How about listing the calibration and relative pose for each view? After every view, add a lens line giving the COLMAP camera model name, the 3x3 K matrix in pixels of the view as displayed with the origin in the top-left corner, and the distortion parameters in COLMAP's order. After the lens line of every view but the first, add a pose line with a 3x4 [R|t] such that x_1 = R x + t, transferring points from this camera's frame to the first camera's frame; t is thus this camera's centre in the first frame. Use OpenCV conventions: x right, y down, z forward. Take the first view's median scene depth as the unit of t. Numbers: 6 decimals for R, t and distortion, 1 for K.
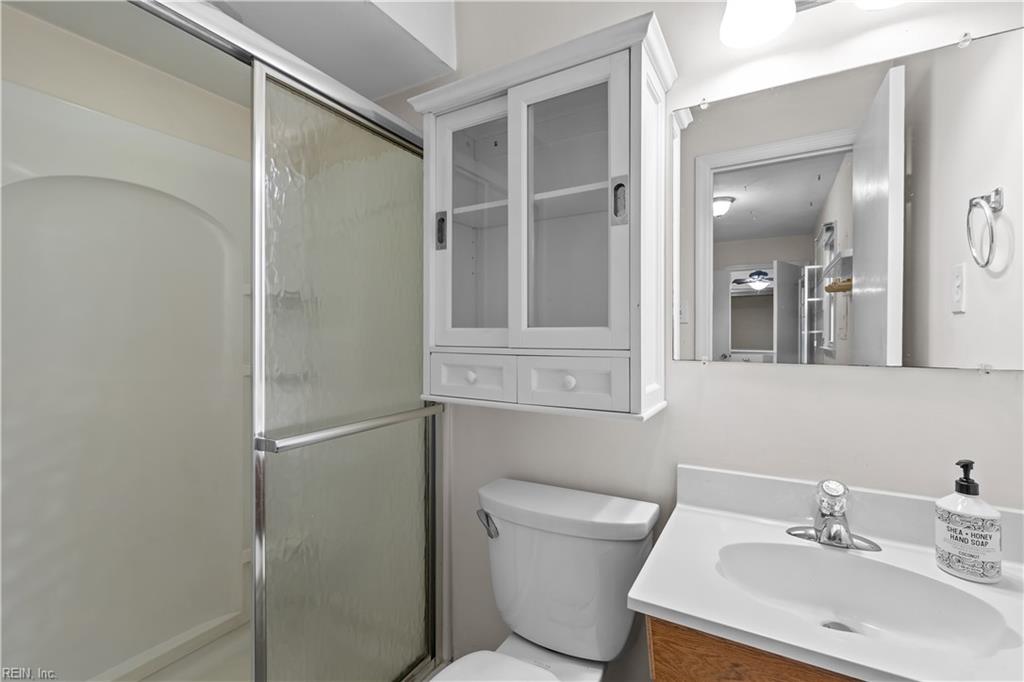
lens RADIAL K [[442.9, 0, 516.5], [0, 442.9, 337.5], [0, 0, 1]] dist [-0.003382, 0.000489]
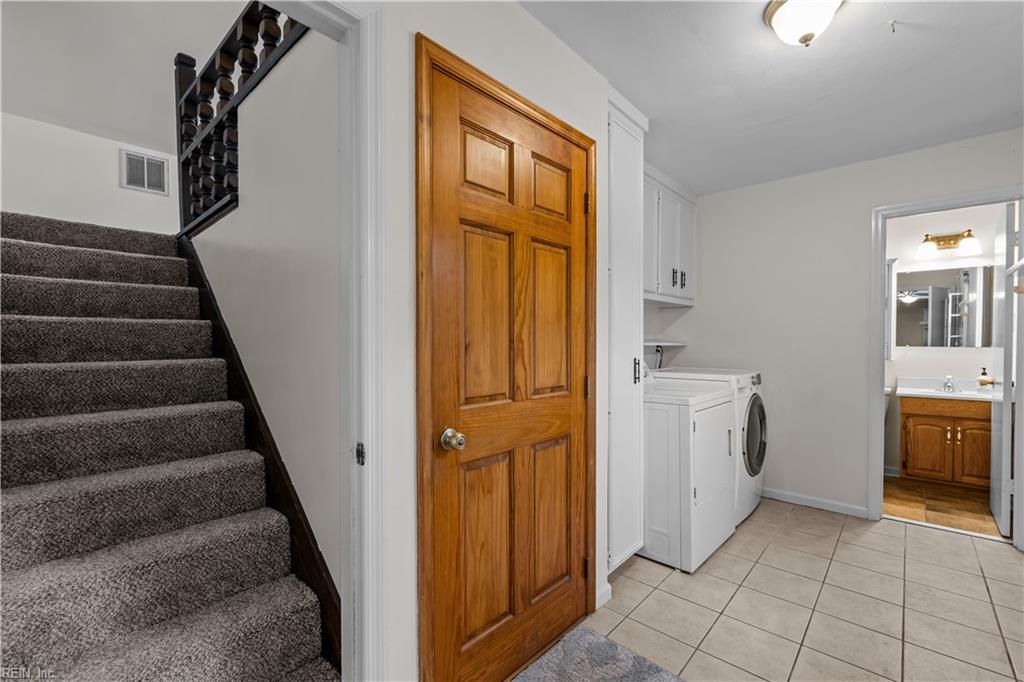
lens RADIAL K [[442.9, 0, 507.8], [0, 442.9, 346.6], [0, 0, 1]] dist [-0.003382, 0.000489]
pose [[0.976349, 0.002680, -0.216185, -0.595381], [0.000211, 0.999911, 0.013345, 0.002196], [0.216201, -0.013075, 0.976261, -0.965466]]
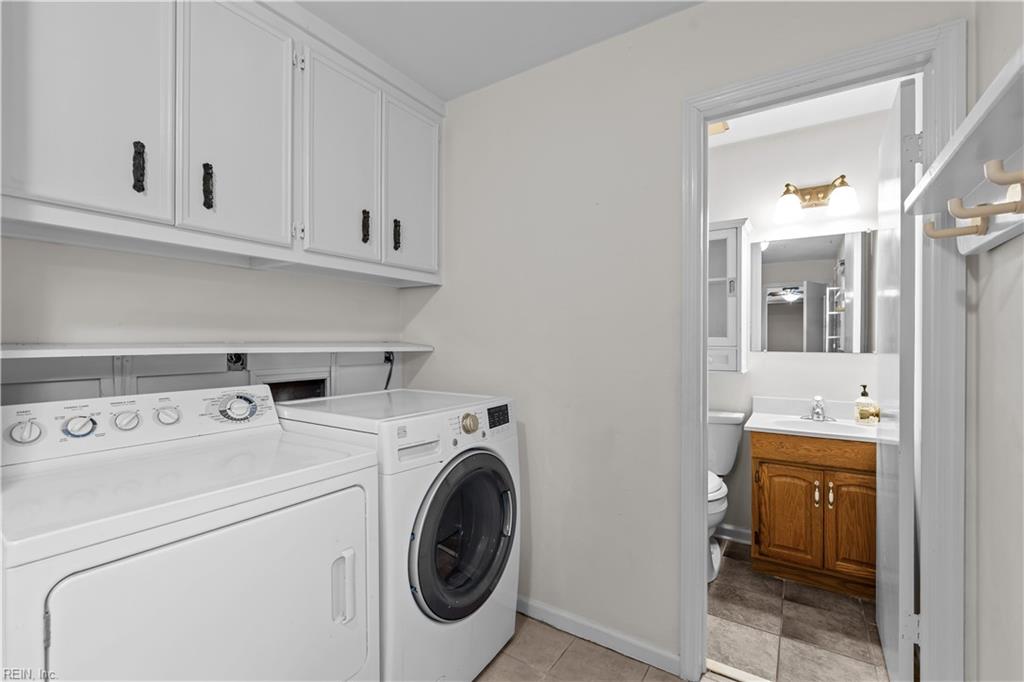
lens RADIAL K [[442.9, 0, 511.2], [0, 442.9, 341.3], [0, 0, 1]] dist [-0.003382, 0.000489]
pose [[0.997985, 0.001442, -0.063437, -0.242946], [-0.001434, 0.999999, 0.000169, 0.000041], [0.063437, -0.000078, 0.997986, -0.449349]]
